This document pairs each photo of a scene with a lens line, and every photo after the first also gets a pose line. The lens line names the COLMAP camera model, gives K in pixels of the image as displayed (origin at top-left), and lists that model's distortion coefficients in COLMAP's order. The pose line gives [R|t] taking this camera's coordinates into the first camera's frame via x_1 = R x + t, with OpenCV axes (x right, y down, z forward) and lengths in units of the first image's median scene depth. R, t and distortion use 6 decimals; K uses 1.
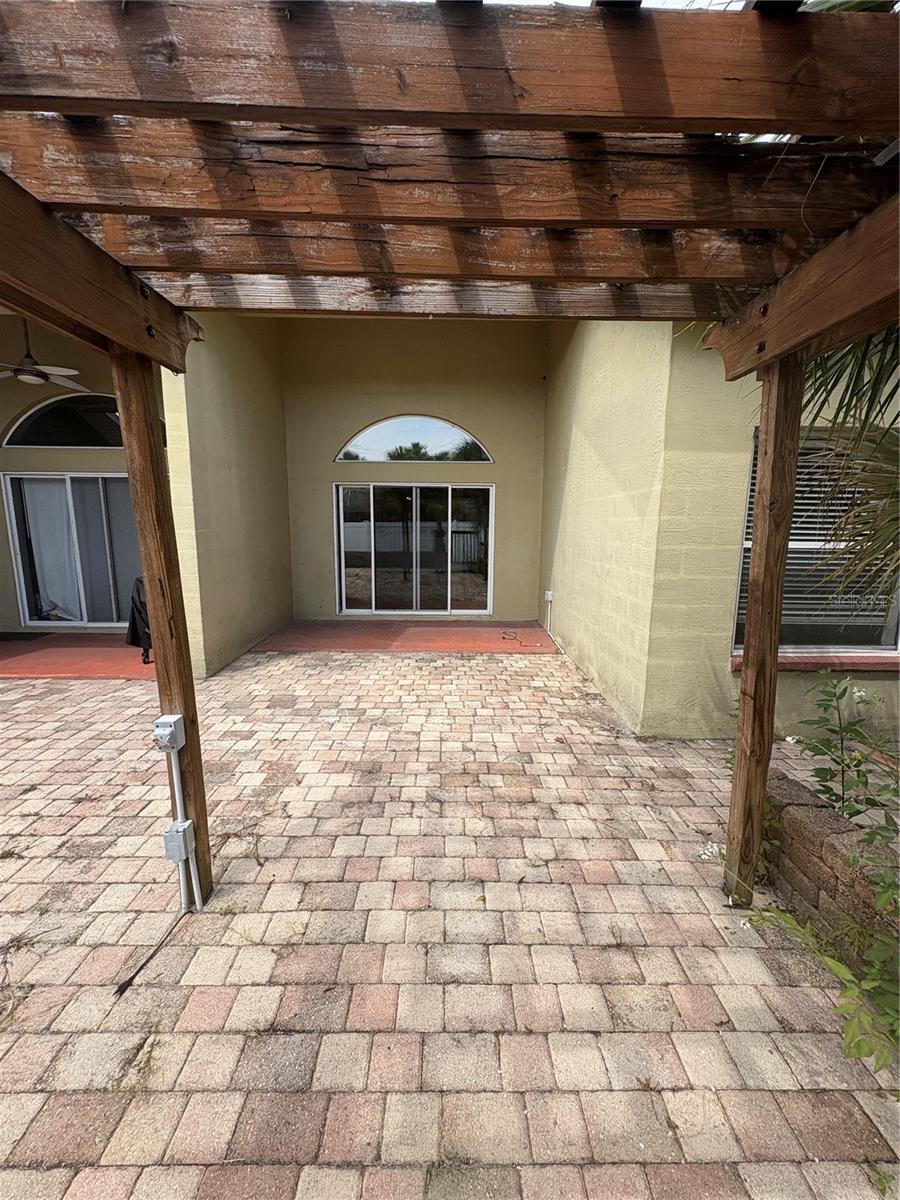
lens RADIAL K [[478.6, 0, 453.0], [0, 478.6, 601.0], [0, 0, 1]] dist [-0.002307, 0.000039]
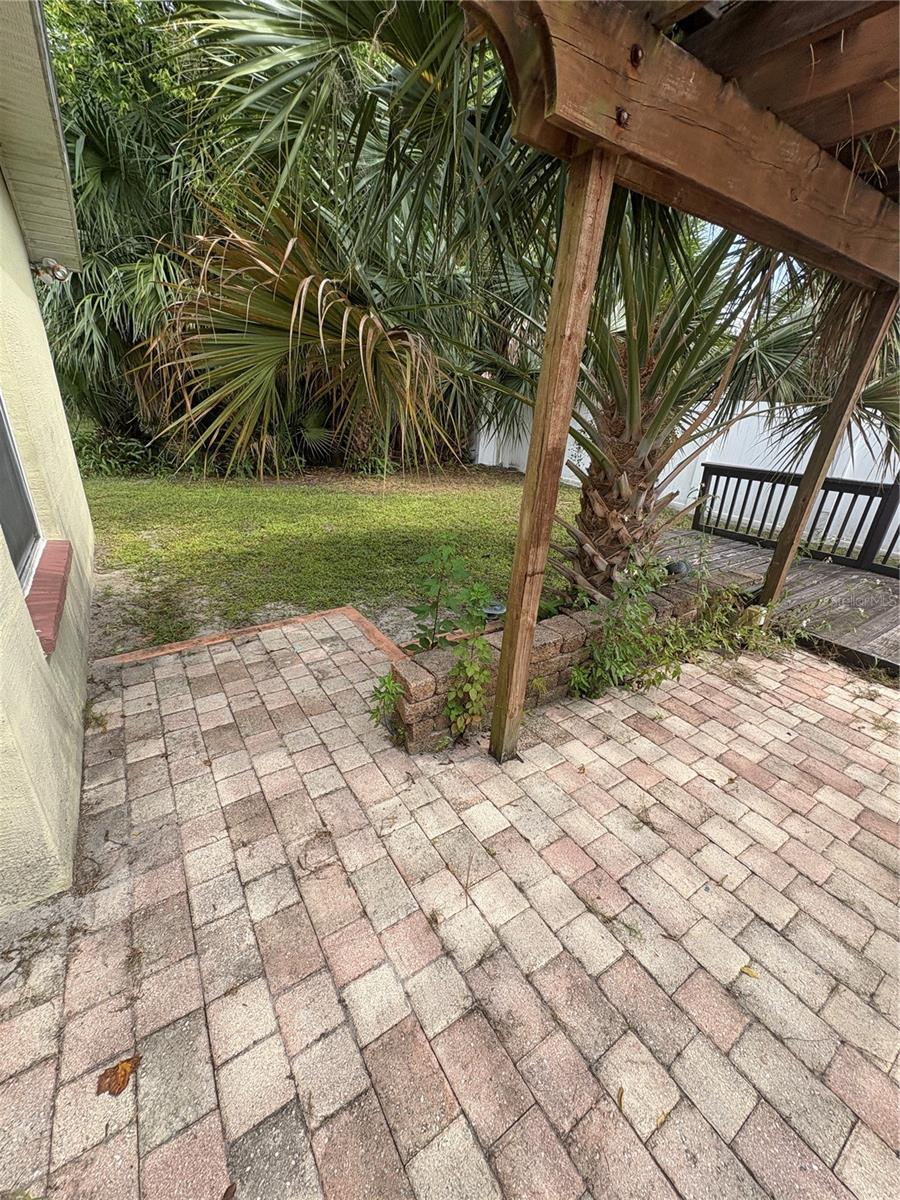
lens RADIAL K [[478.6, 0, 448.7], [0, 478.6, 601.6], [0, 0, 1]] dist [-0.002307, 0.000039]
pose [[-0.537236, -0.365590, 0.760080, -0.020421], [0.075011, 0.876894, 0.474796, -0.120230], [-0.840090, 0.312092, -0.443675, 0.867451]]
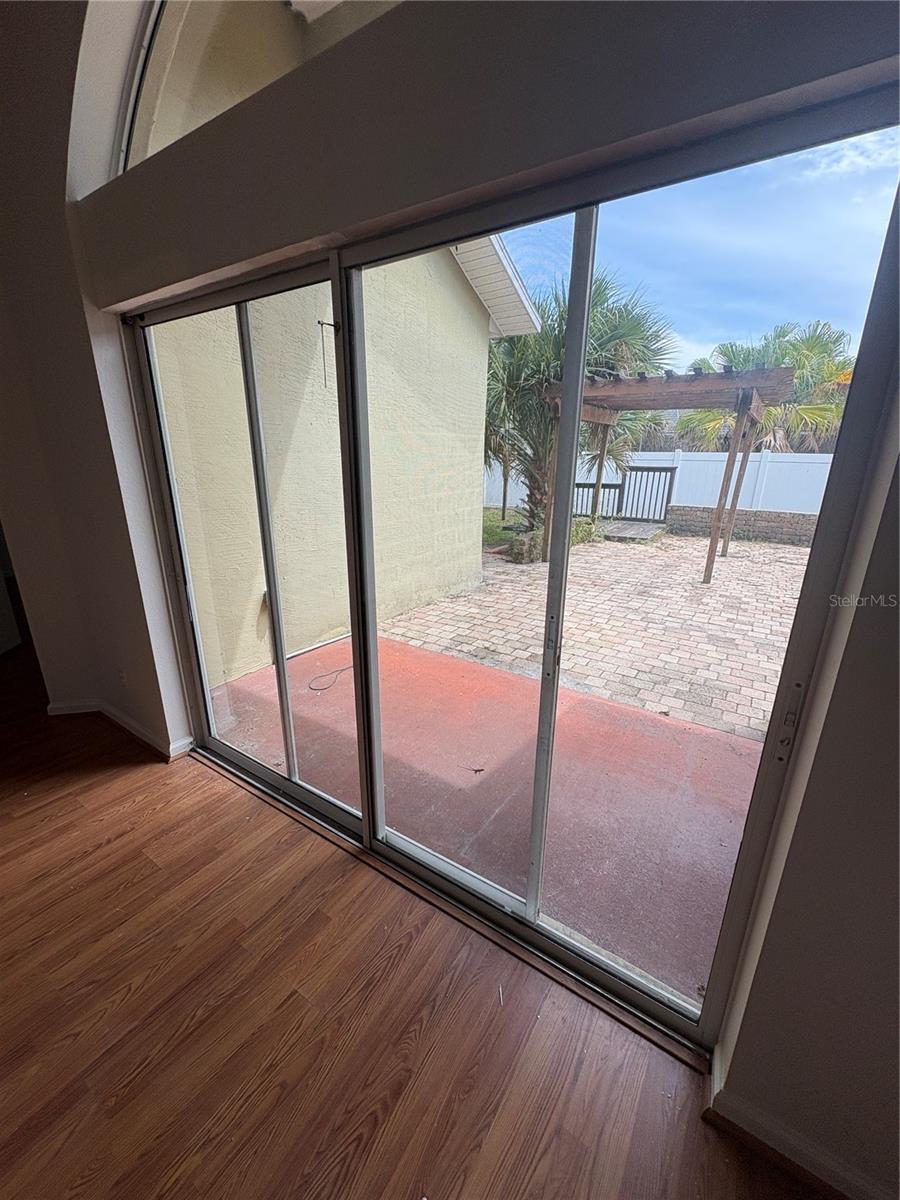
lens RADIAL K [[478.6, 0, 449.5], [0, 478.6, 605.2], [0, 0, 1]] dist [-0.002307, 0.000039]
pose [[-0.822484, -0.187110, 0.537131, -0.567304], [0.074369, 0.900859, 0.427694, -0.483167], [-0.563905, 0.391717, -0.727027, 2.837567]]
